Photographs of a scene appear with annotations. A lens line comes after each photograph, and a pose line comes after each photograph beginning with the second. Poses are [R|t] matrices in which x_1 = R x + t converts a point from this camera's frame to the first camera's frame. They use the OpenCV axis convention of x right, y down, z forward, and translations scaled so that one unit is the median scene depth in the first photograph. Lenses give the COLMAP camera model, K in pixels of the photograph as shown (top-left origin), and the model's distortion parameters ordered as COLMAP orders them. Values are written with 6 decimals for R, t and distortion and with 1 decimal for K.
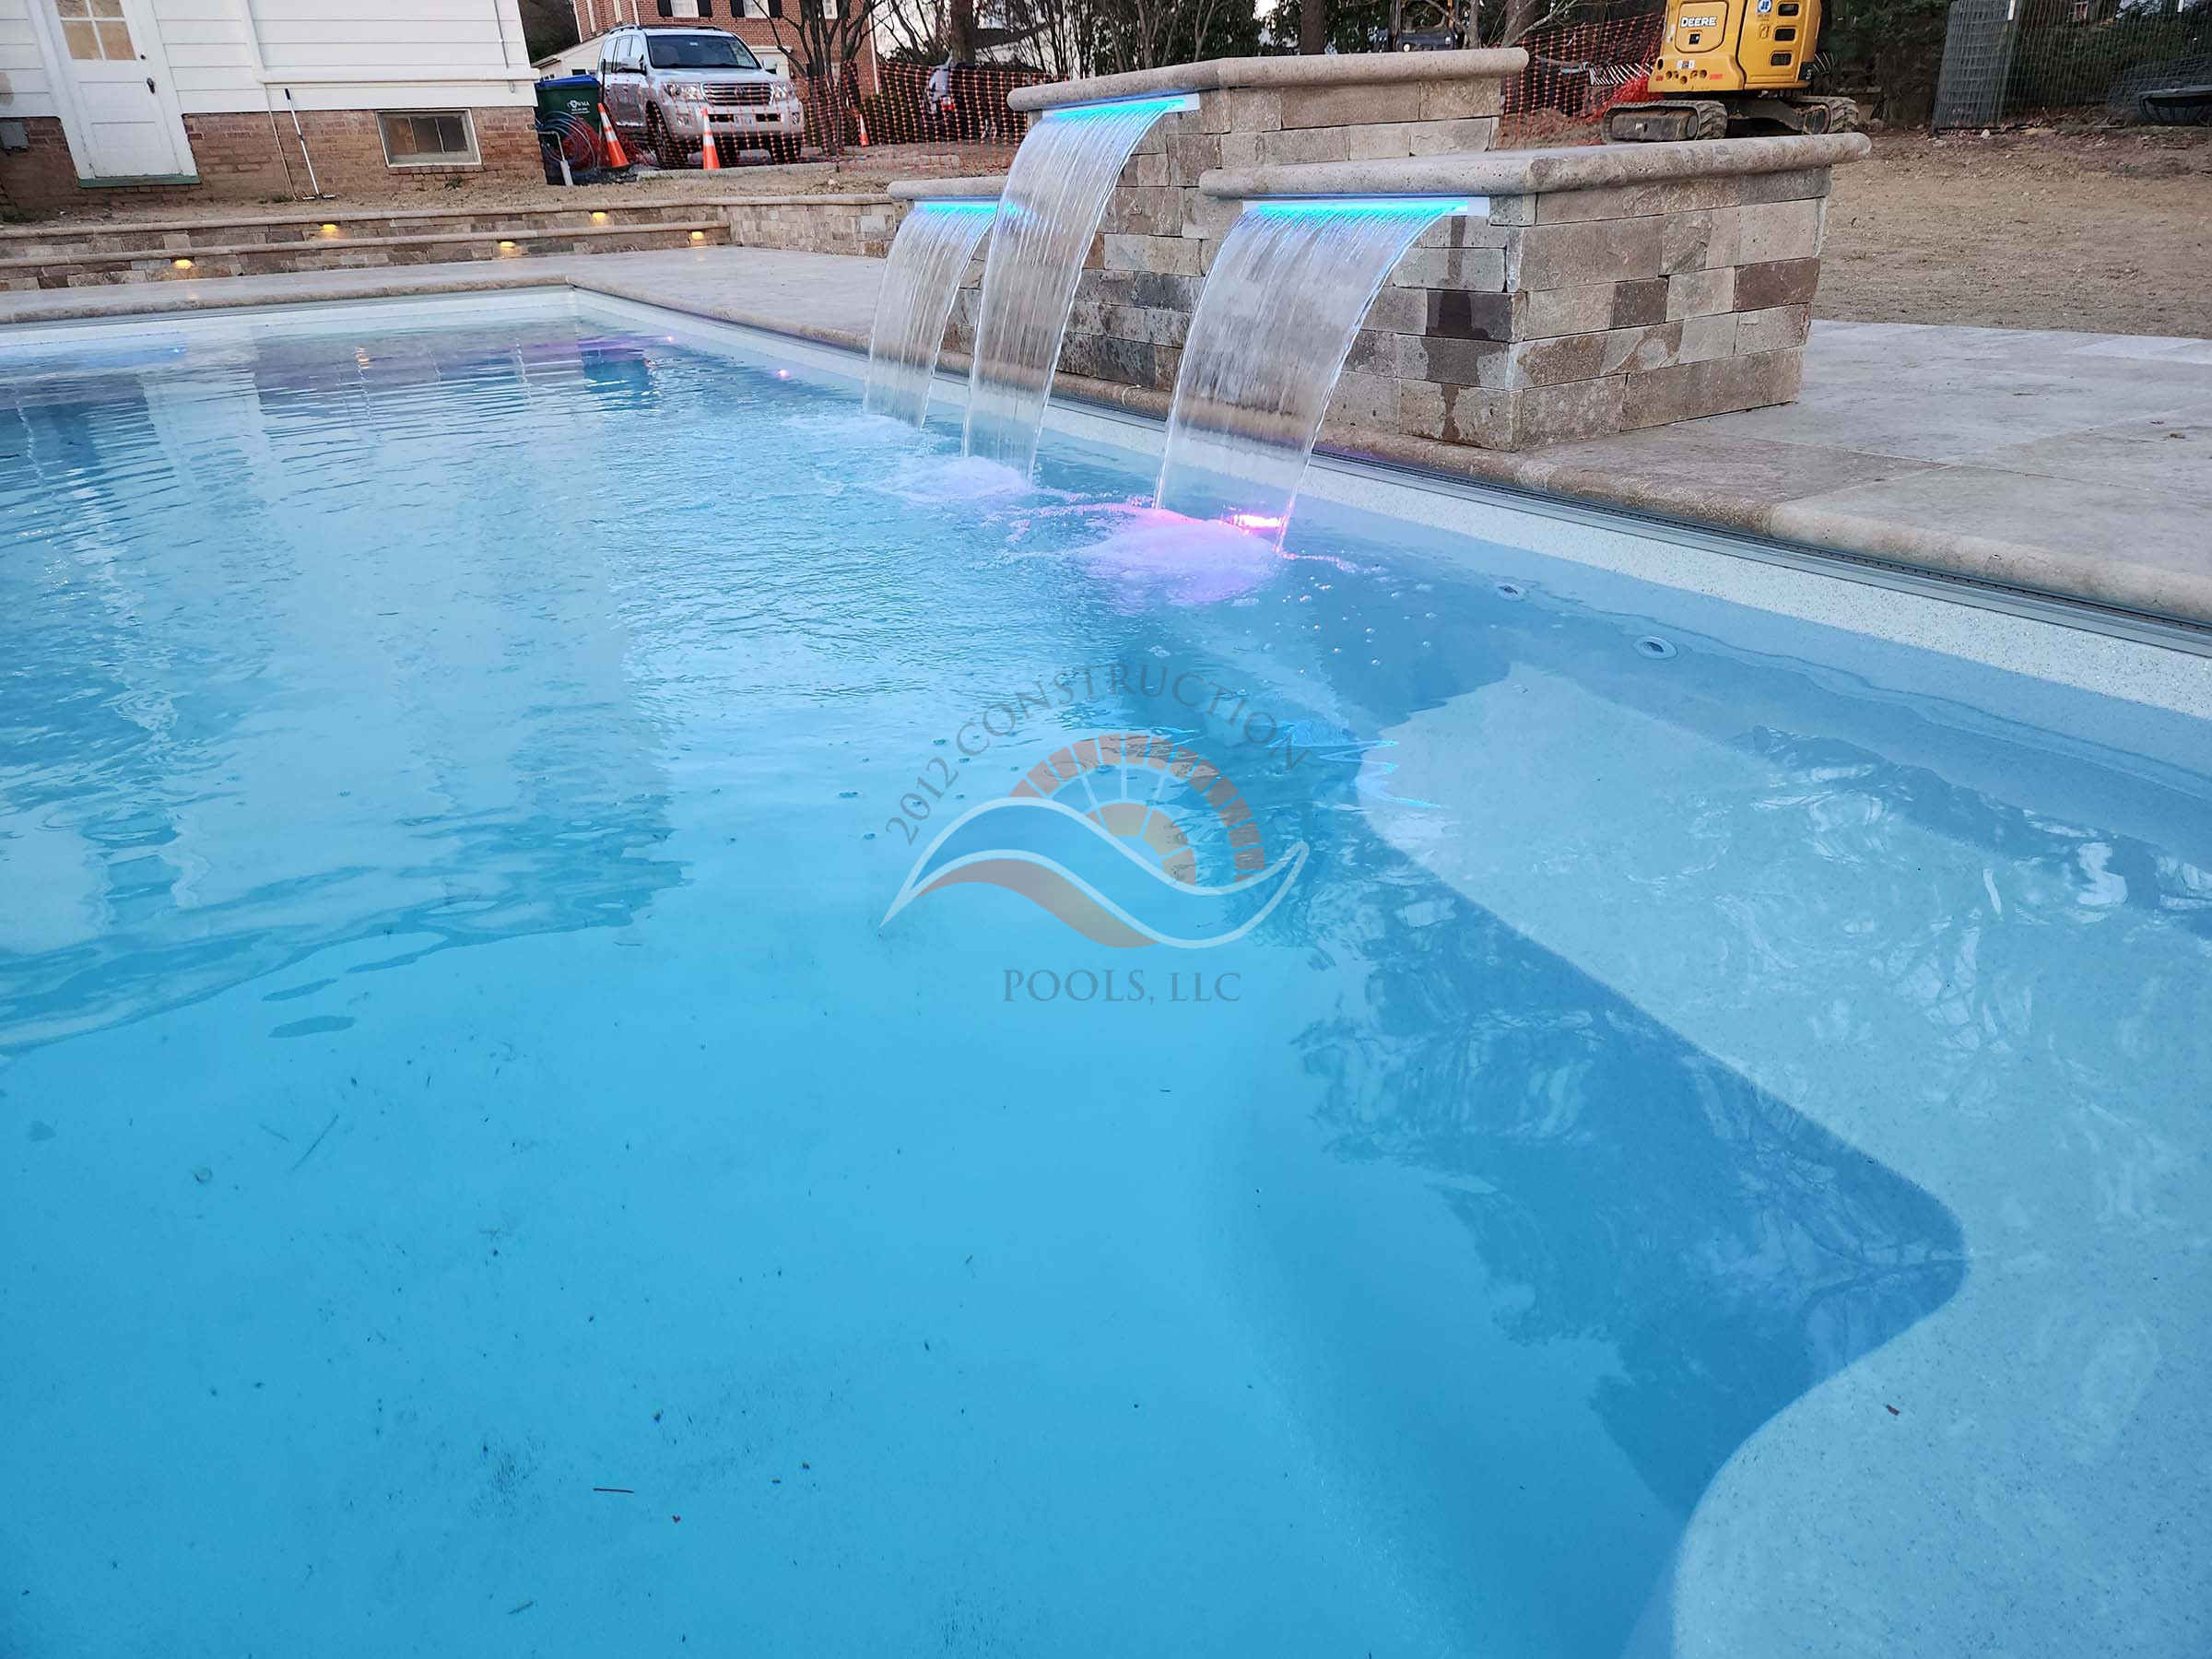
lens RADIAL K [[1472.8, 0, 1106.0], [0, 1472.8, 829.5], [0, 0, 1]] dist [0.110443, -0.075197]
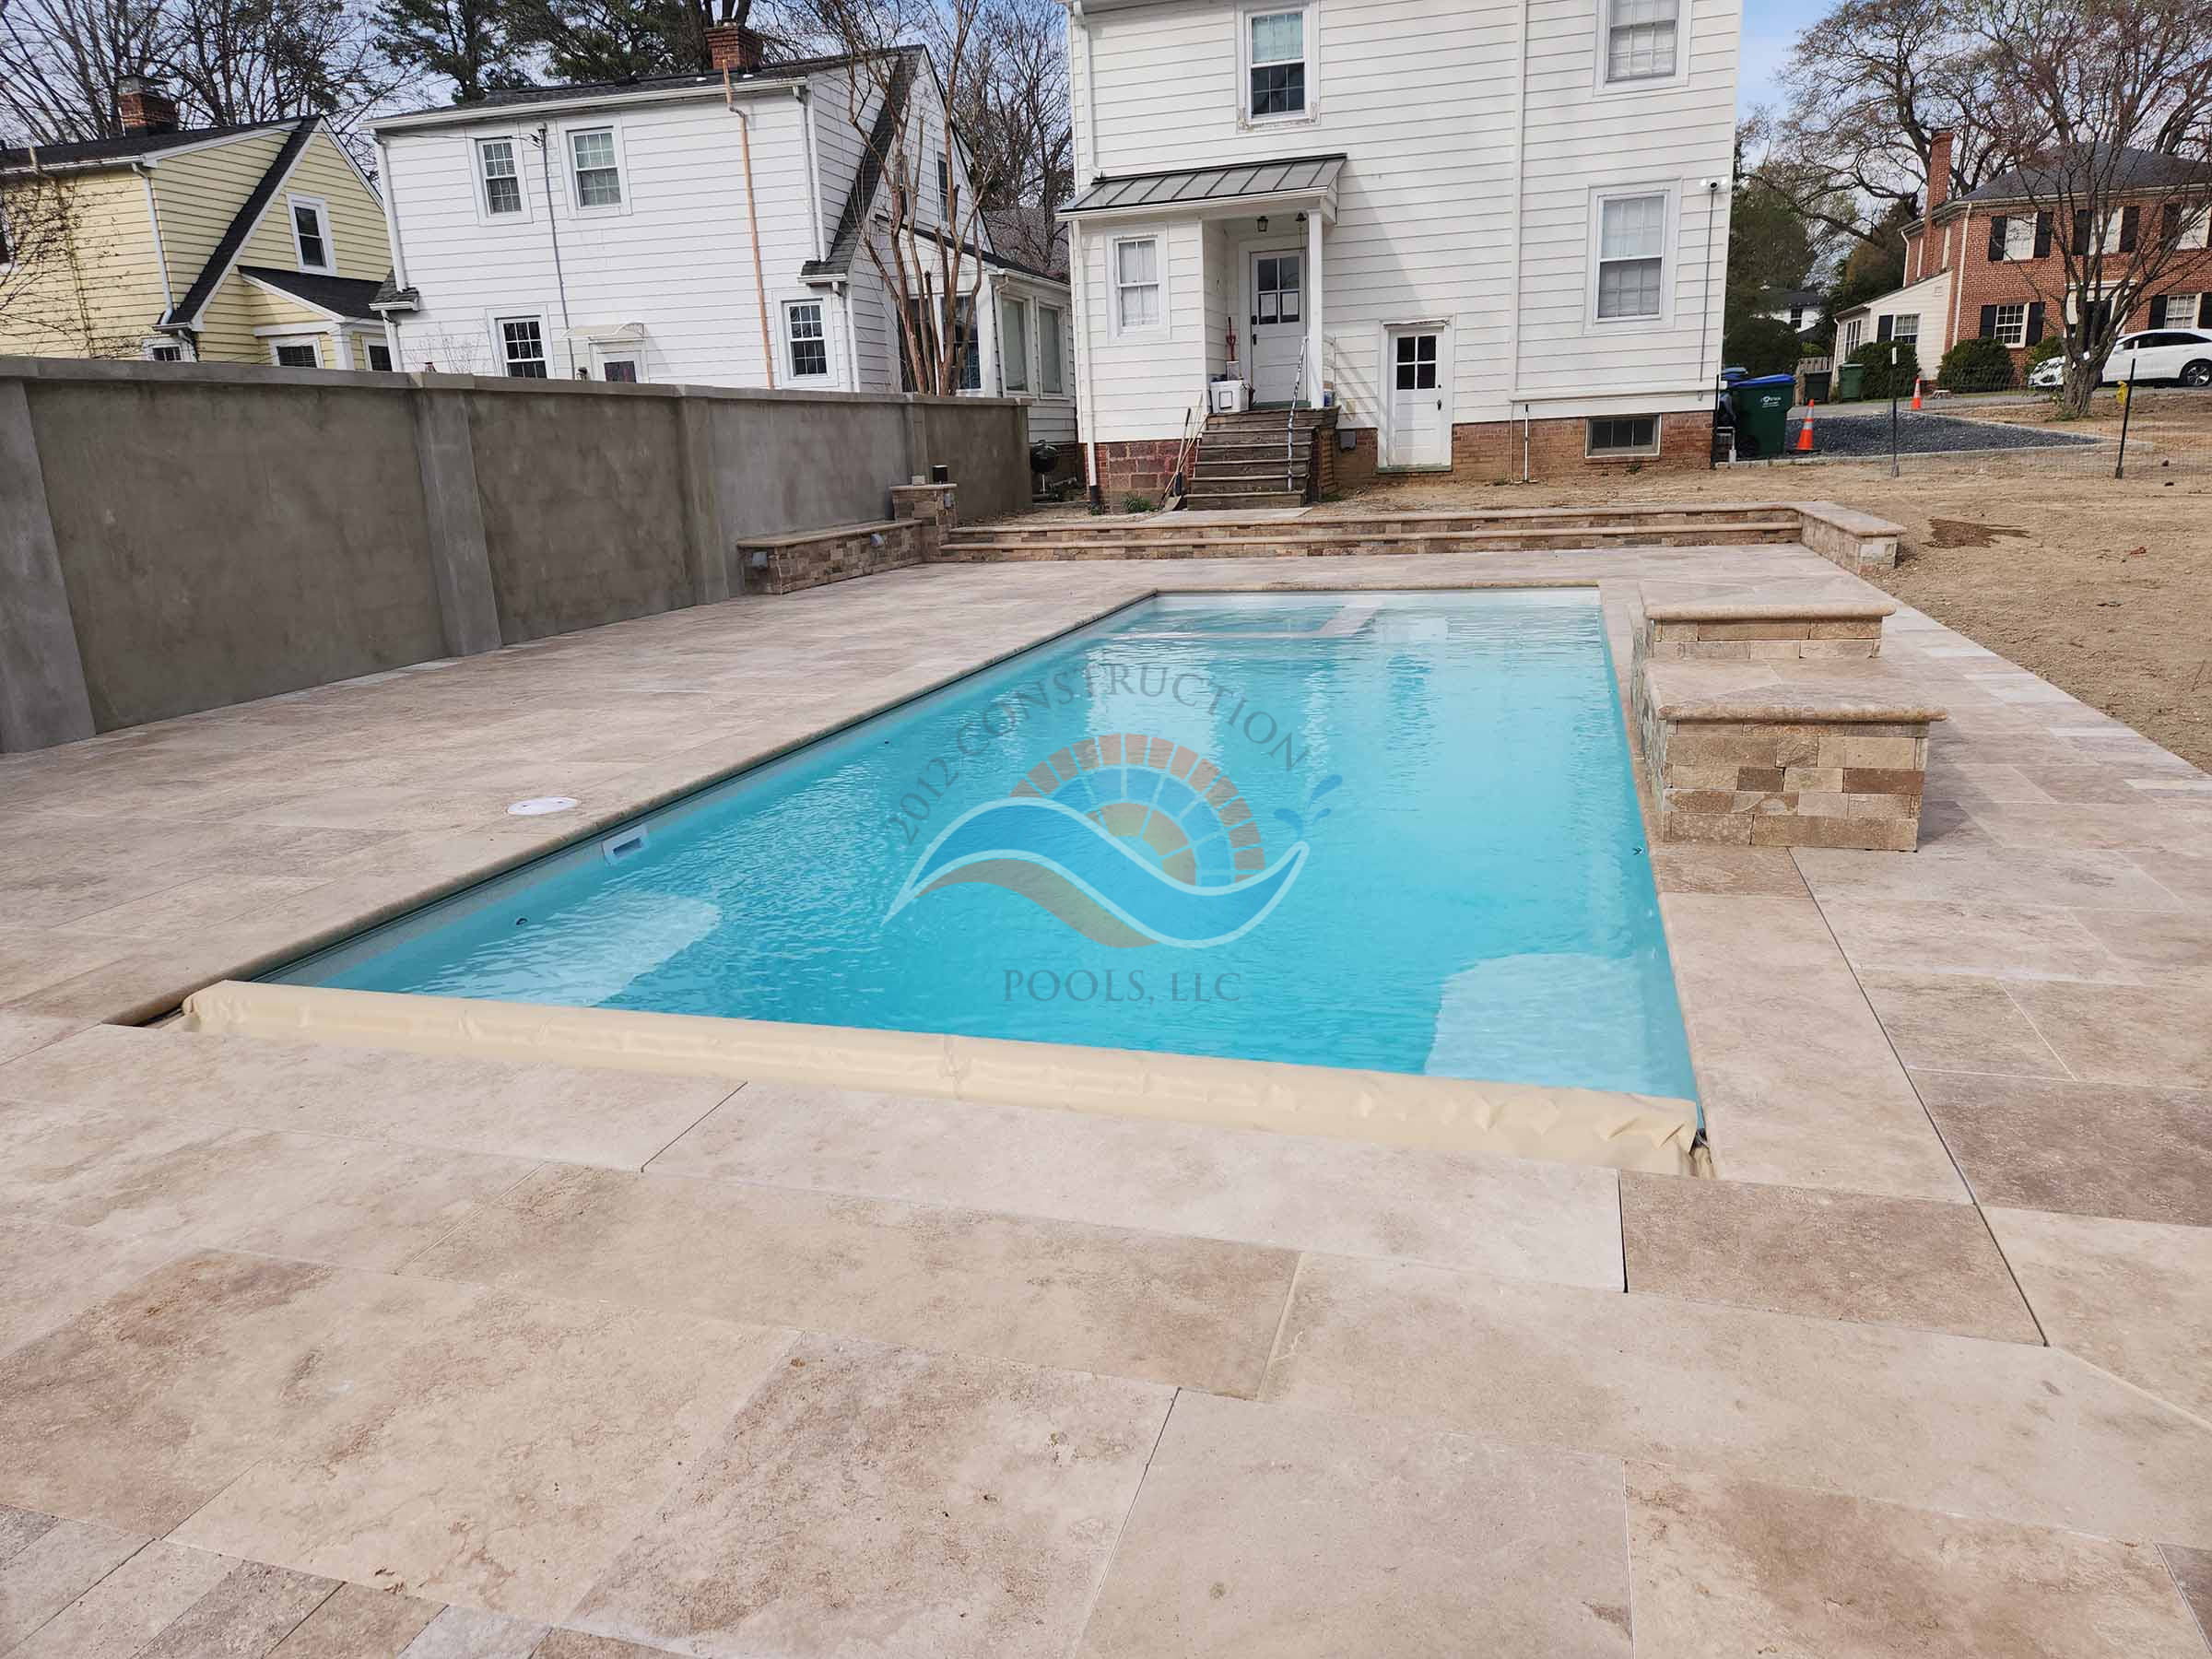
lens RADIAL K [[1472.8, 0, 1106.0], [0, 1472.8, 829.5], [0, 0, 1]] dist [0.110443, -0.075197]
pose [[0.711511, 0.198517, -0.674049, 0.220221], [-0.281530, 0.959441, -0.014608, -0.009123], [0.643811, 0.200159, 0.738542, -0.179097]]
